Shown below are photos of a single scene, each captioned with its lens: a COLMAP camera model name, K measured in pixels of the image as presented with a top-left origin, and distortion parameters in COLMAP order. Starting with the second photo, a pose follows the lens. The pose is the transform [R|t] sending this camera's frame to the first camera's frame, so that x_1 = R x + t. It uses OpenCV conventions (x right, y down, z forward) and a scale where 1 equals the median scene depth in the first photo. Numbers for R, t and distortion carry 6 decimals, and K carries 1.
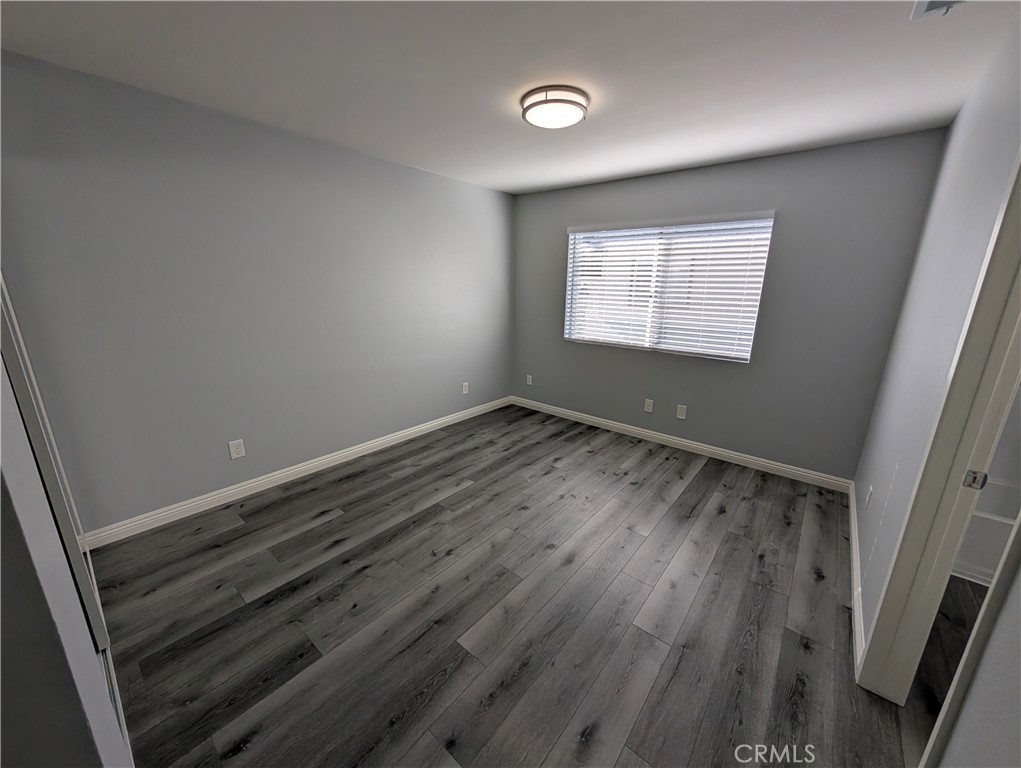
lens RADIAL K [[385.9, 0, 511.0], [0, 385.9, 388.6], [0, 0, 1]] dist [-0.001609, 0.000334]
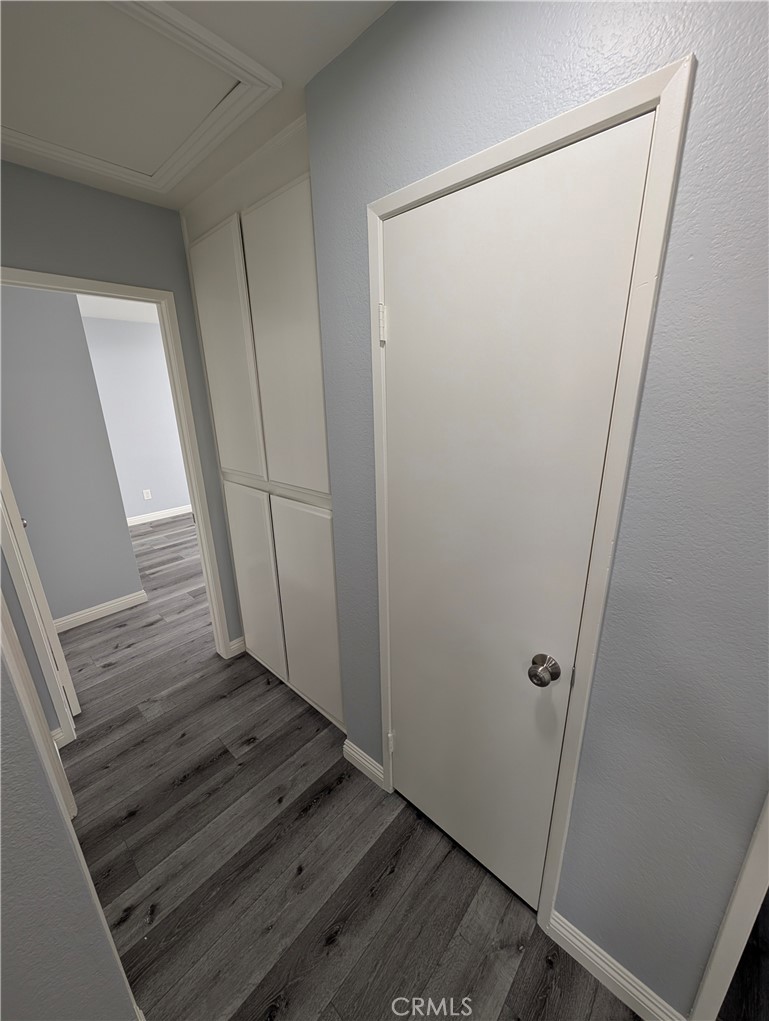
lens RADIAL K [[385.9, 0, 386.3], [0, 385.9, 508.7], [0, 0, 1]] dist [-0.001609, 0.000334]
pose [[0.998564, -0.021916, -0.048876, 0.572383], [0.023324, 0.999324, 0.028426, 0.202954], [0.048220, -0.029526, 0.998400, -0.863616]]
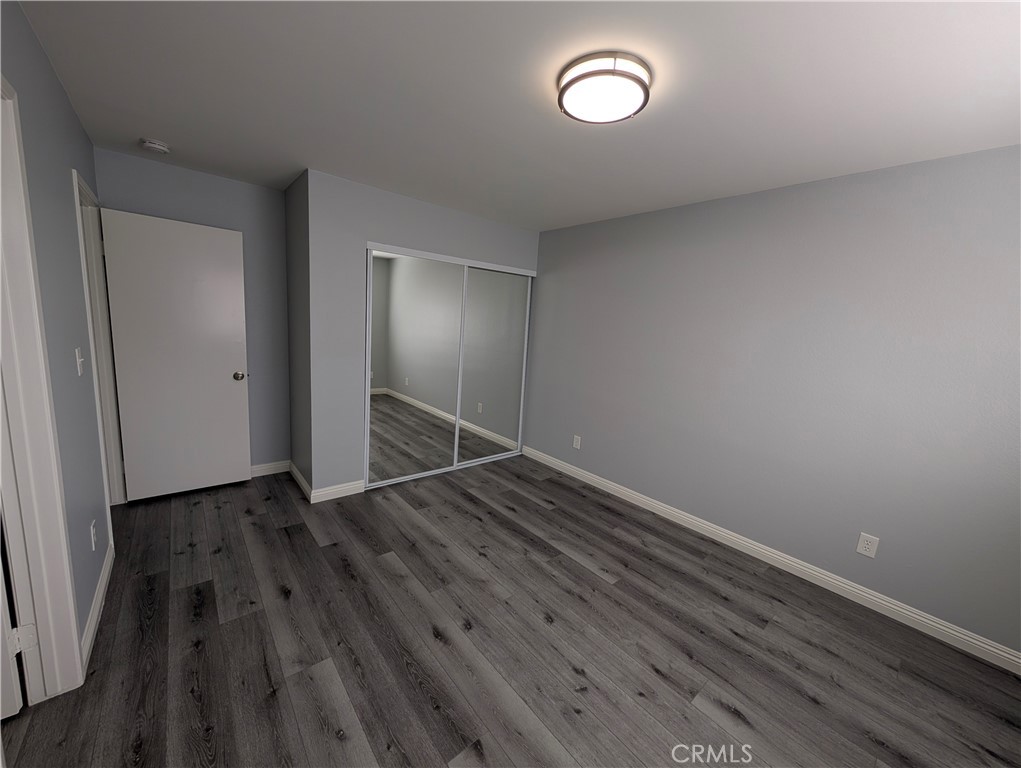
lens RADIAL K [[385.9, 0, 507.3], [0, 385.9, 384.0], [0, 0, 1]] dist [-0.001609, 0.000334]
pose [[-0.174689, 0.126668, -0.976442, 0.736012], [-0.327207, 0.927862, 0.178904, -0.223930], [0.928665, 0.350751, -0.120641, 0.873437]]
